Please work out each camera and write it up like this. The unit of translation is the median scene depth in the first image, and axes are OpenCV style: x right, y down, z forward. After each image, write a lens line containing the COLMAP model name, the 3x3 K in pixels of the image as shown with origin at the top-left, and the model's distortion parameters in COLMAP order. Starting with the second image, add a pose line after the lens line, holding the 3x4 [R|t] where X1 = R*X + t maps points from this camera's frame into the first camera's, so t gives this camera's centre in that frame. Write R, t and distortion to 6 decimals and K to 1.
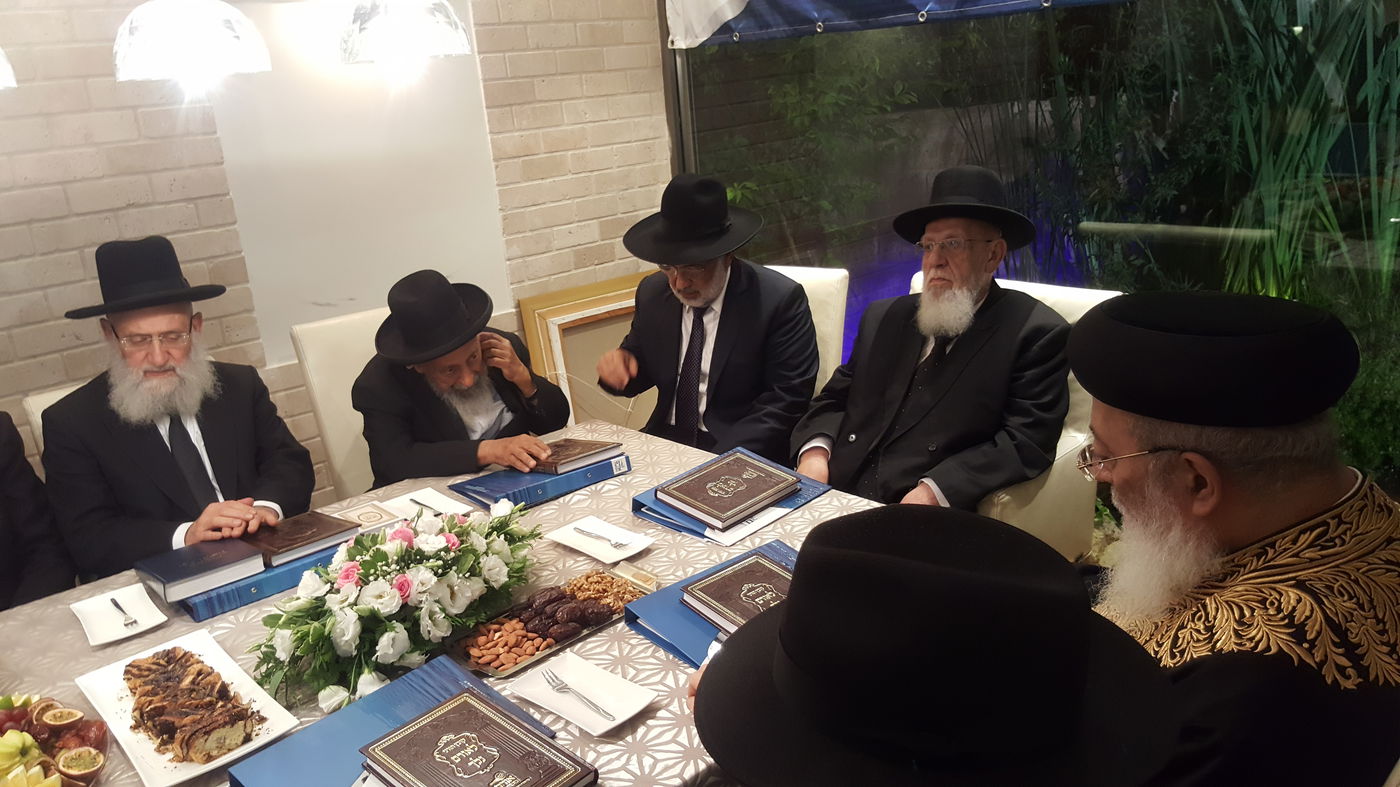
lens RADIAL K [[1050.1, 0, 699.8], [0, 1050.1, 441.9], [0, 0, 1]] dist [0.075678, -0.102765]
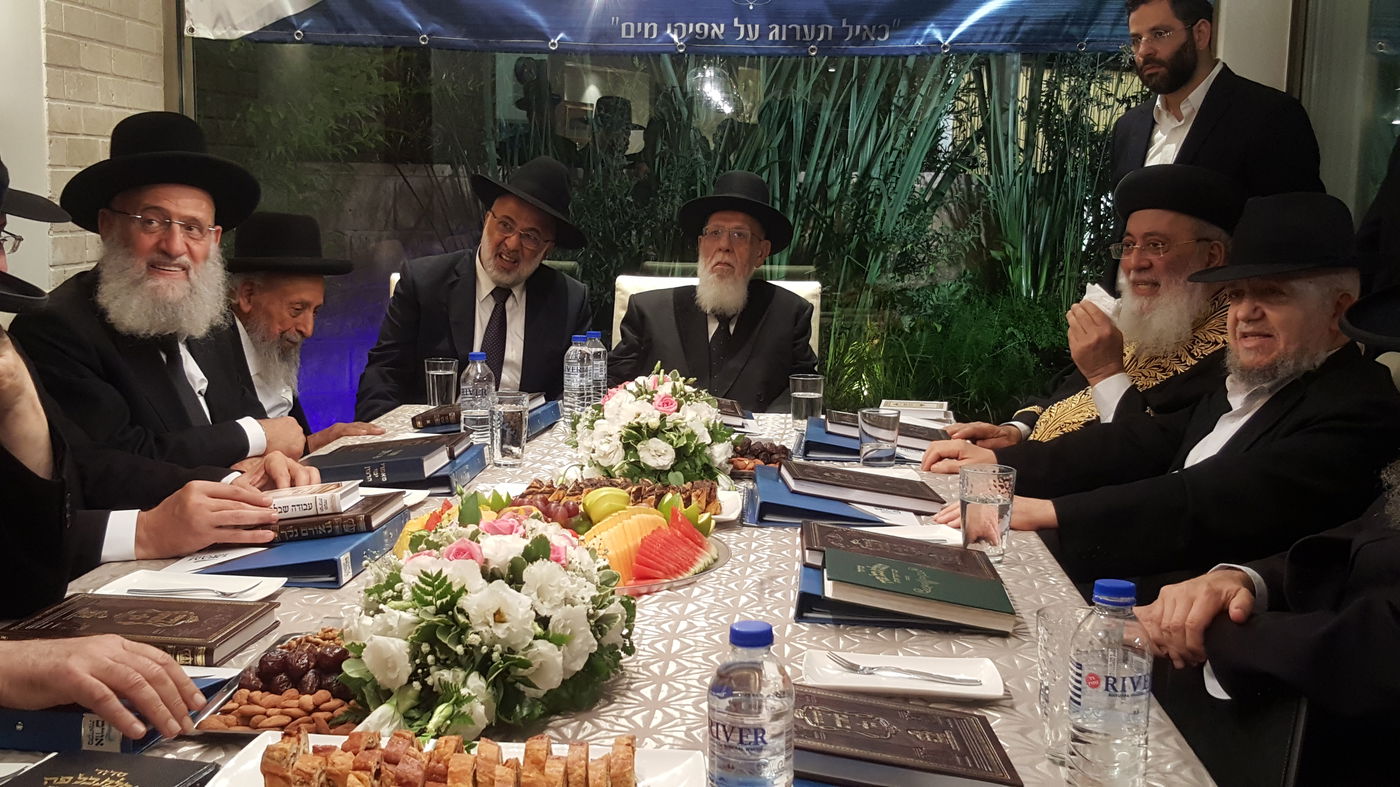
lens RADIAL K [[1663.6, 0, 661.0], [0, 1663.6, 393.7], [0, 0, 1]] dist [0.207857, -0.410164]
pose [[0.730794, 0.017618, 0.682371, -0.709450], [0.144074, 0.973165, -0.179424, 0.196243], [-0.667220, 0.229434, 0.708645, -0.104027]]
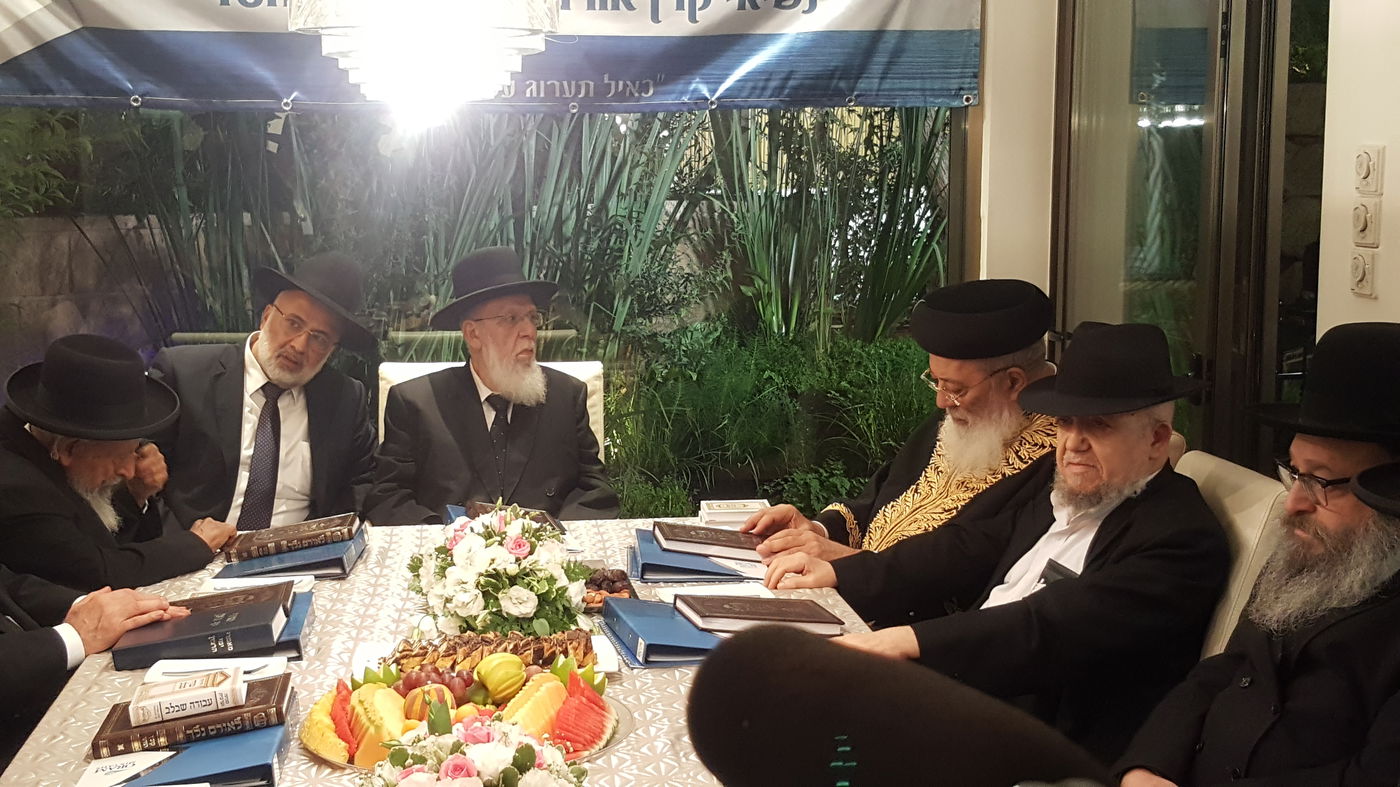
lens RADIAL K [[1999.7, 0, 653.1], [0, 1999.7, 395.2], [0, 0, 1]] dist [0.178886, -0.049197]
pose [[0.596613, -0.013597, 0.802414, -0.881394], [0.218820, 0.964728, -0.146350, 0.140210], [-0.772121, 0.262898, 0.578544, -0.150579]]
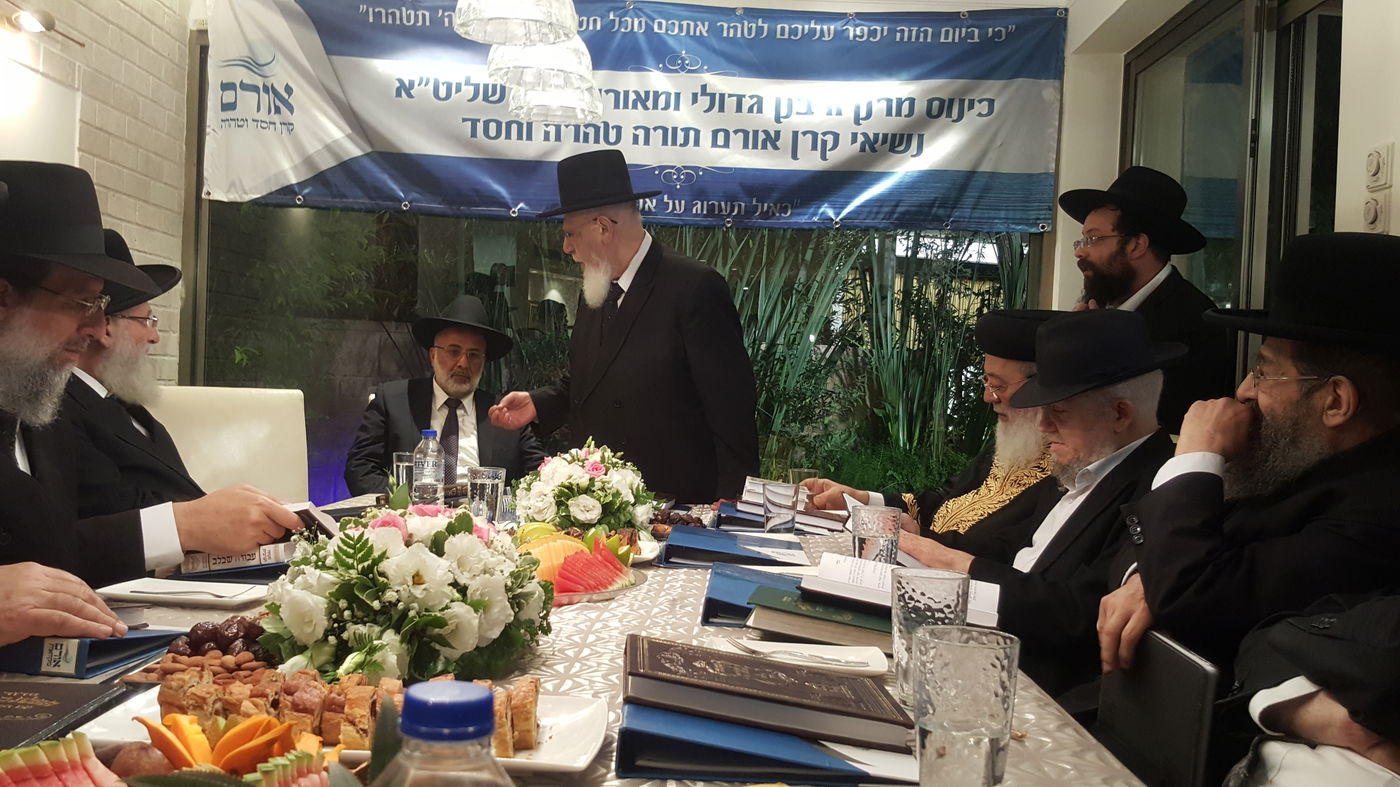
lens RADIAL K [[1350.7, 0, 662.2], [0, 1350.7, 401.3], [0, 0, 1]] dist [0.209530, -0.411713]
pose [[0.701518, 0.111071, 0.703943, -0.659949], [0.136208, 0.948673, -0.285424, 0.239424], [-0.699514, 0.296113, 0.650383, -0.054172]]
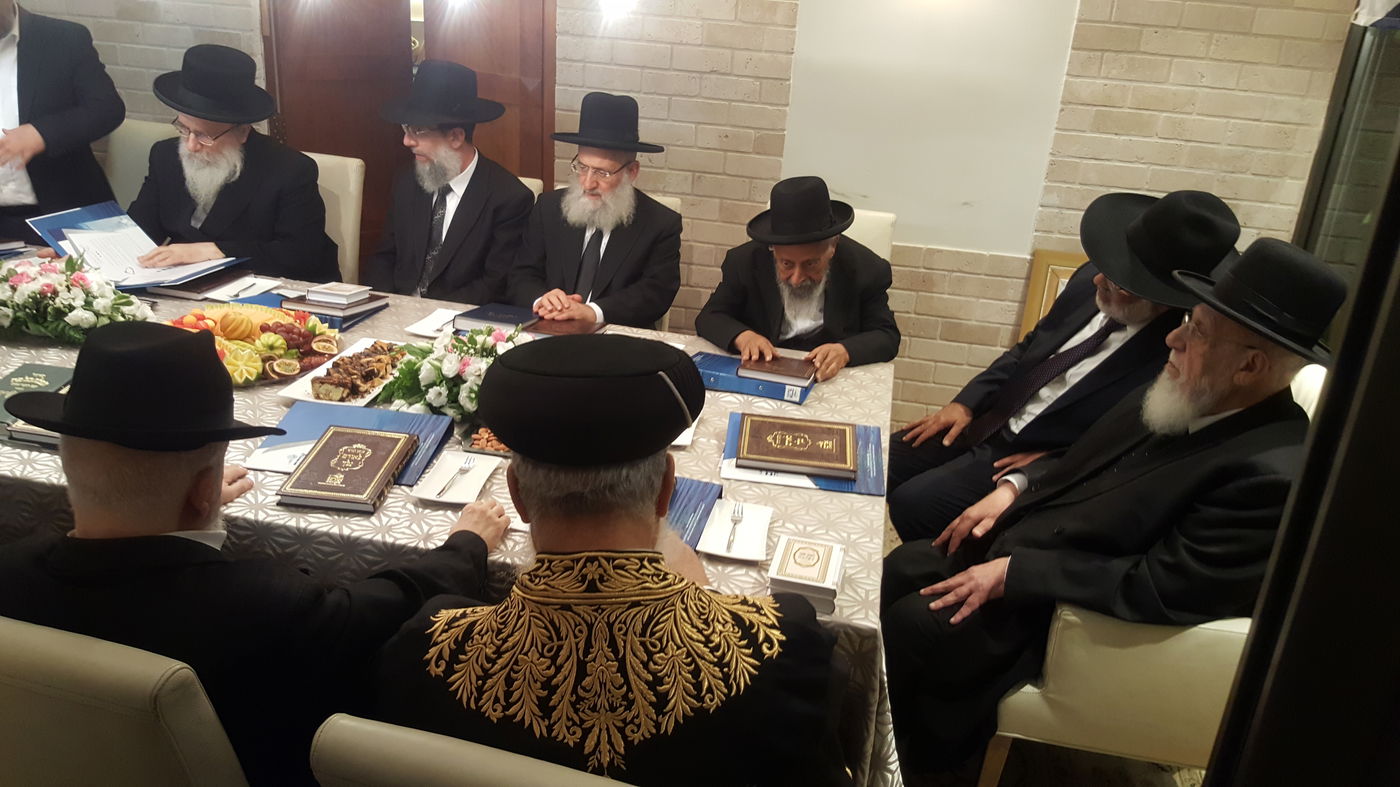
lens RADIAL K [[1100.0, 0, 660.9], [0, 1100.0, 396.2], [0, 0, 1]] dist [0.219301, -0.486978]
pose [[0.568733, 0.411403, -0.712243, 0.439416], [-0.378046, 0.899788, 0.217858, -0.115255], [0.730496, 0.145358, 0.667268, 0.099799]]
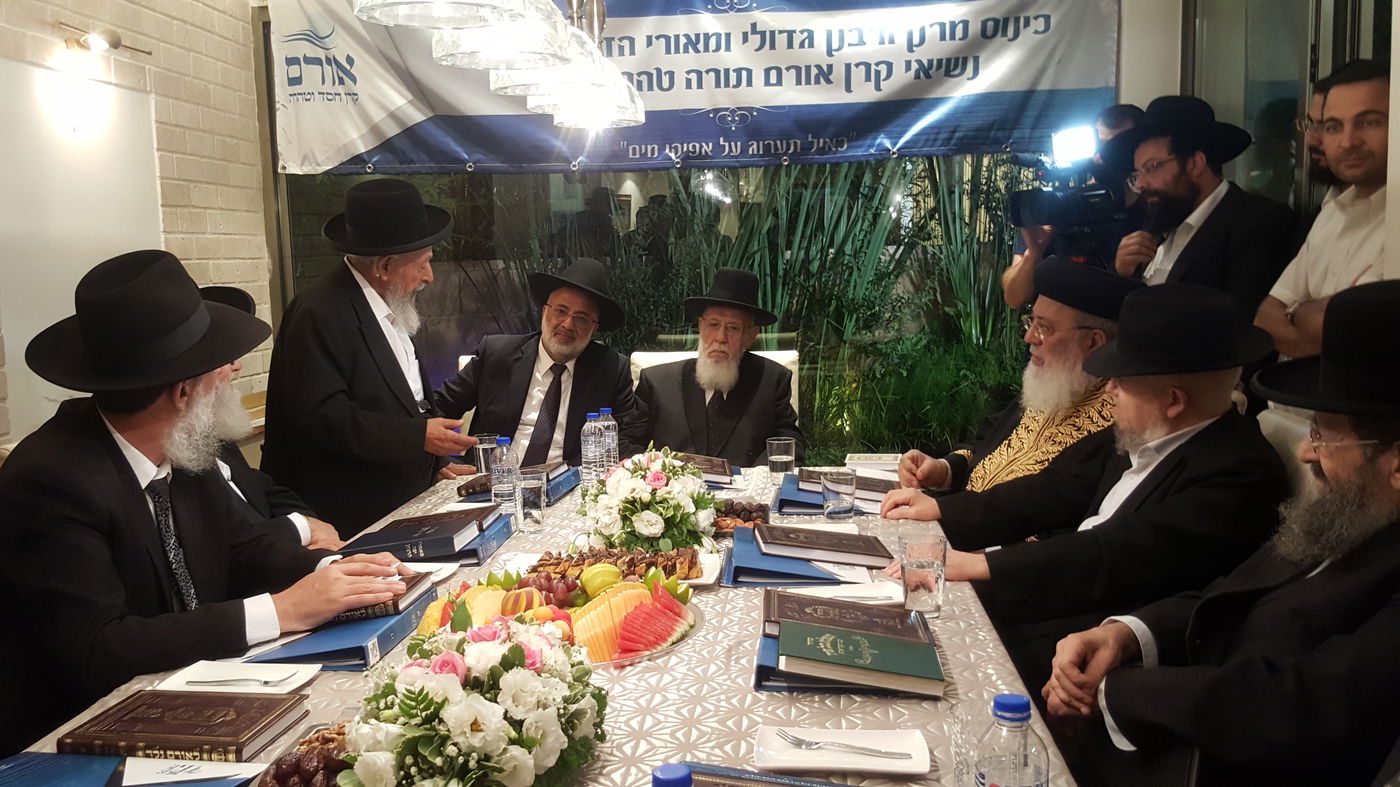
lens RADIAL K [[1313.1, 0, 657.8], [0, 1313.1, 398.4], [0, 0, 1]] dist [0.225256, -0.472813]
pose [[0.752218, -0.005355, 0.658893, -0.658196], [0.177899, 0.964482, -0.195258, 0.160142], [-0.634445, 0.264093, 0.726454, -0.099075]]
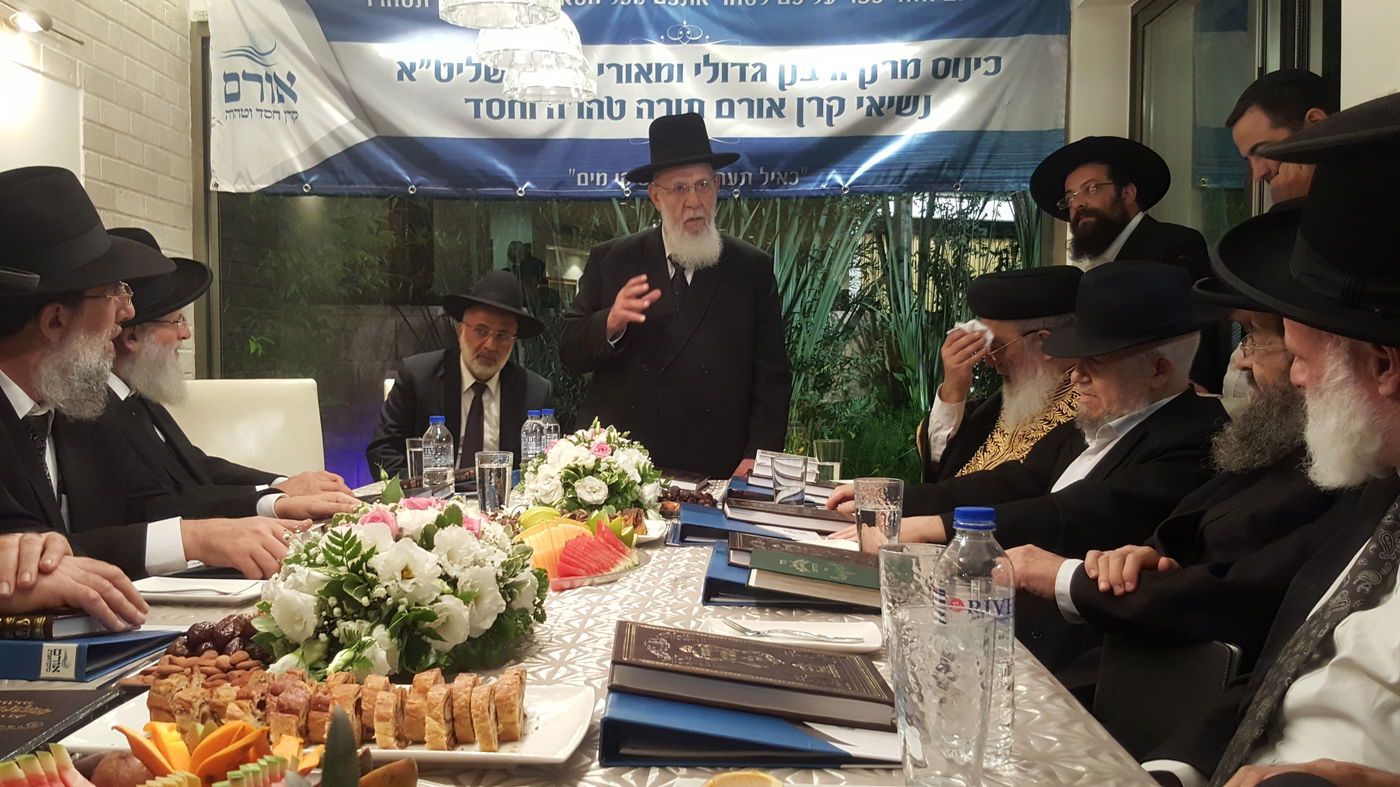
lens RADIAL K [[1352.5, 0, 664.5], [0, 1352.5, 400.5], [0, 0, 1]] dist [0.209154, -0.413839]
pose [[0.718125, 0.068927, 0.692492, -0.651372], [0.167196, 0.948849, -0.267828, 0.237256], [-0.675531, 0.308115, 0.669868, -0.065343]]
